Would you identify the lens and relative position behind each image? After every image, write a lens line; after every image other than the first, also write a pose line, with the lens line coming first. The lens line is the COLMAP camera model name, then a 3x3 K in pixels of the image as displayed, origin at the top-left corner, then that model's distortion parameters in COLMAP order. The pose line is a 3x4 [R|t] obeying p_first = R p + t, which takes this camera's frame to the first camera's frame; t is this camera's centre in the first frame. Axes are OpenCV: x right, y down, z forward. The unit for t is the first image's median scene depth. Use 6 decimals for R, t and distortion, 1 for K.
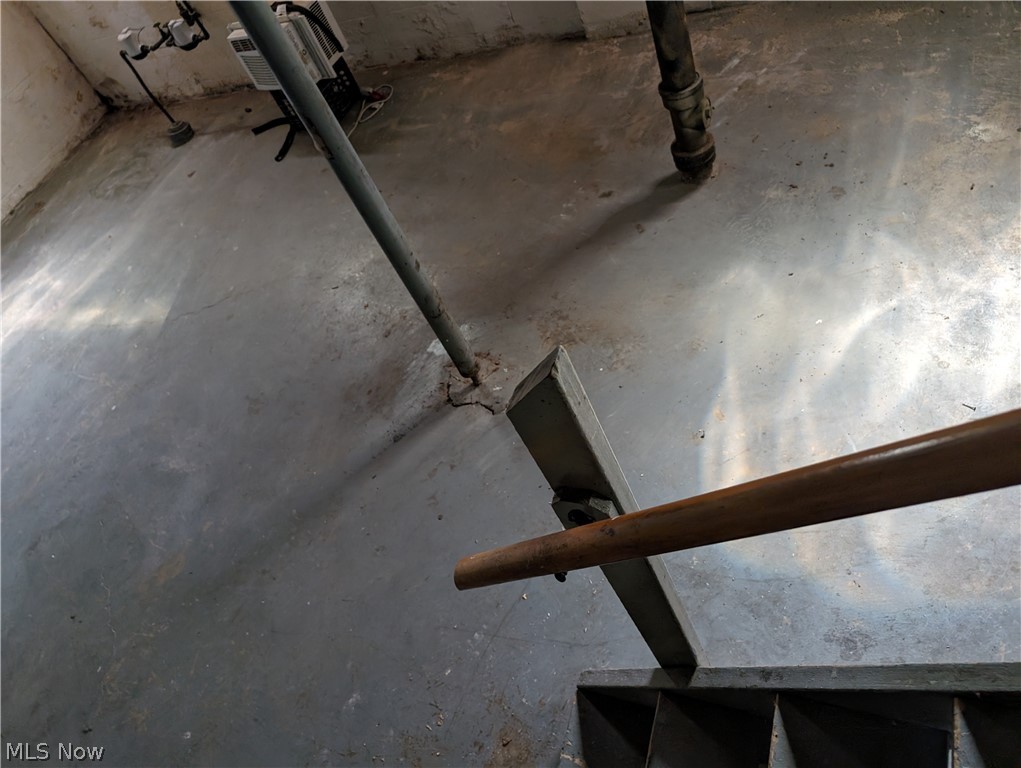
lens RADIAL K [[728.9, 0, 509.0], [0, 728.9, 382.1], [0, 0, 1]] dist [0.011151, -0.007599]
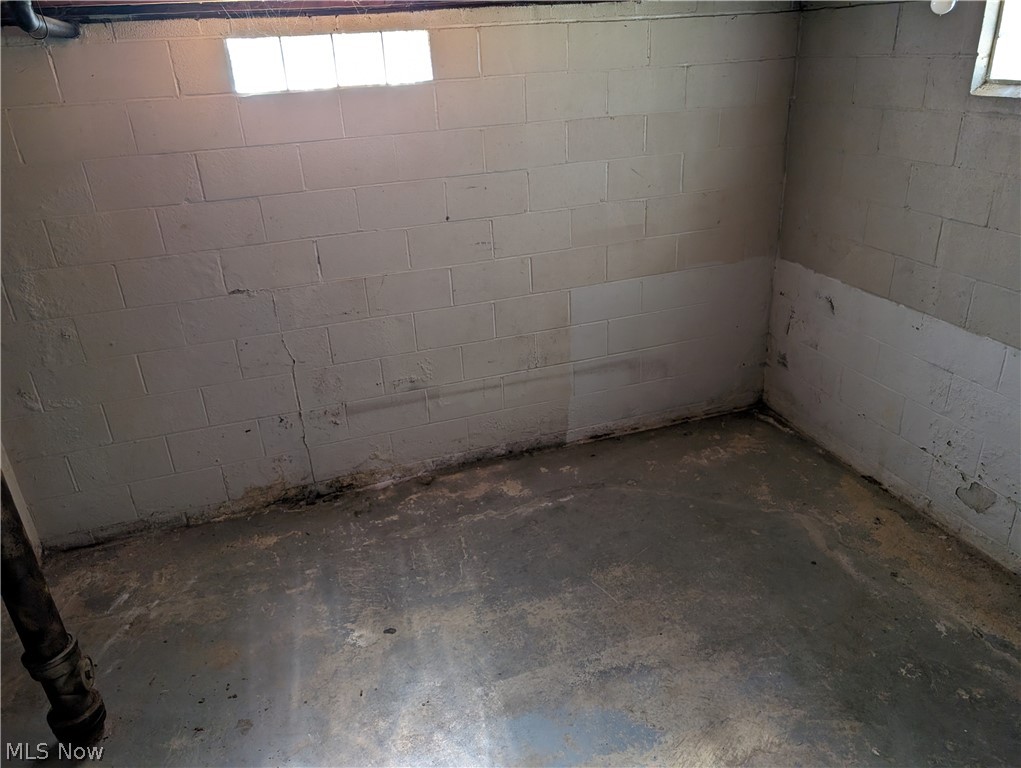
lens RADIAL K [[728.9, 0, 510.8], [0, 728.9, 379.4], [0, 0, 1]] dist [0.011151, -0.007599]
pose [[0.752093, 0.029949, 0.658376, 0.054249], [0.345891, 0.832392, -0.432992, -0.092881], [-0.560995, 0.553377, 0.615677, -0.062284]]
